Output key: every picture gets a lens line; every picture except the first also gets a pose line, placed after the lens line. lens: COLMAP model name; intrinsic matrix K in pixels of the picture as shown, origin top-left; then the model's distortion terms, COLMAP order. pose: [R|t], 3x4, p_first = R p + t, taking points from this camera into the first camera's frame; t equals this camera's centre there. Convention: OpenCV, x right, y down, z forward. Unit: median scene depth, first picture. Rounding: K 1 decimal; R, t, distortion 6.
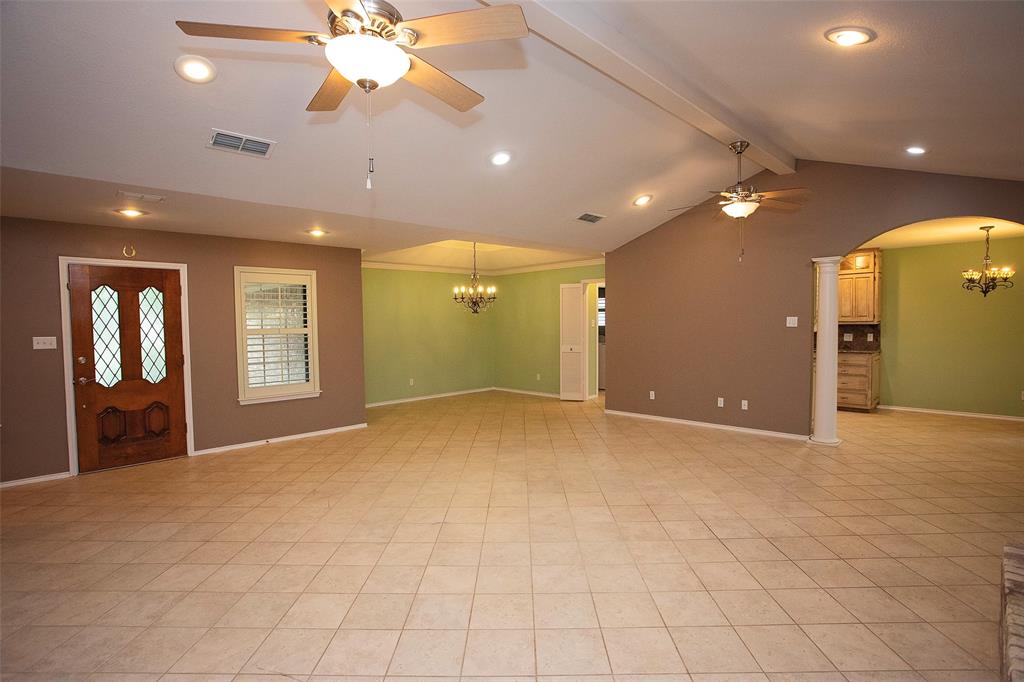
lens RADIAL K [[494.3, 0, 508.1], [0, 494.3, 341.4], [0, 0, 1]] dist [-0.053831, 0.004643]
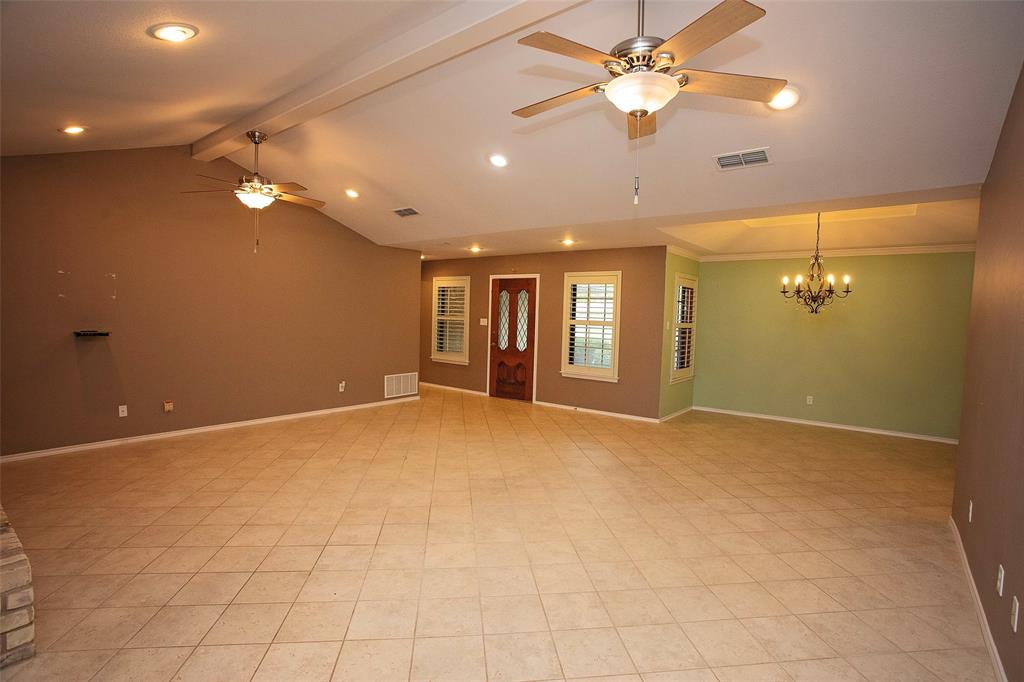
lens RADIAL K [[494.3, 0, 513.5], [0, 494.3, 344.1], [0, 0, 1]] dist [-0.053831, 0.004643]
pose [[0.145925, 0.079990, -0.986057, 0.782073], [-0.068519, 0.995150, 0.070587, -0.045095], [0.986920, 0.057263, 0.150698, 0.669990]]
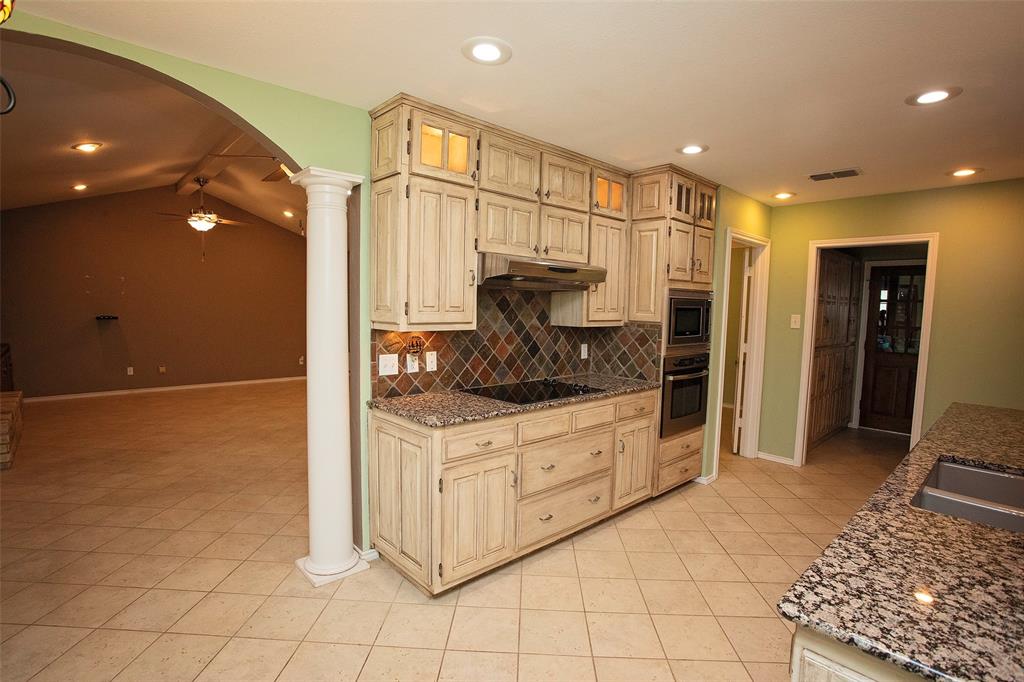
lens RADIAL K [[494.3, 0, 512.8], [0, 494.3, 347.8], [0, 0, 1]] dist [-0.053831, 0.004643]
pose [[-0.010577, 0.100924, -0.994838, 0.915142], [-0.065747, 0.992670, 0.101404, -0.056627], [0.997780, 0.066480, -0.003864, 0.872332]]
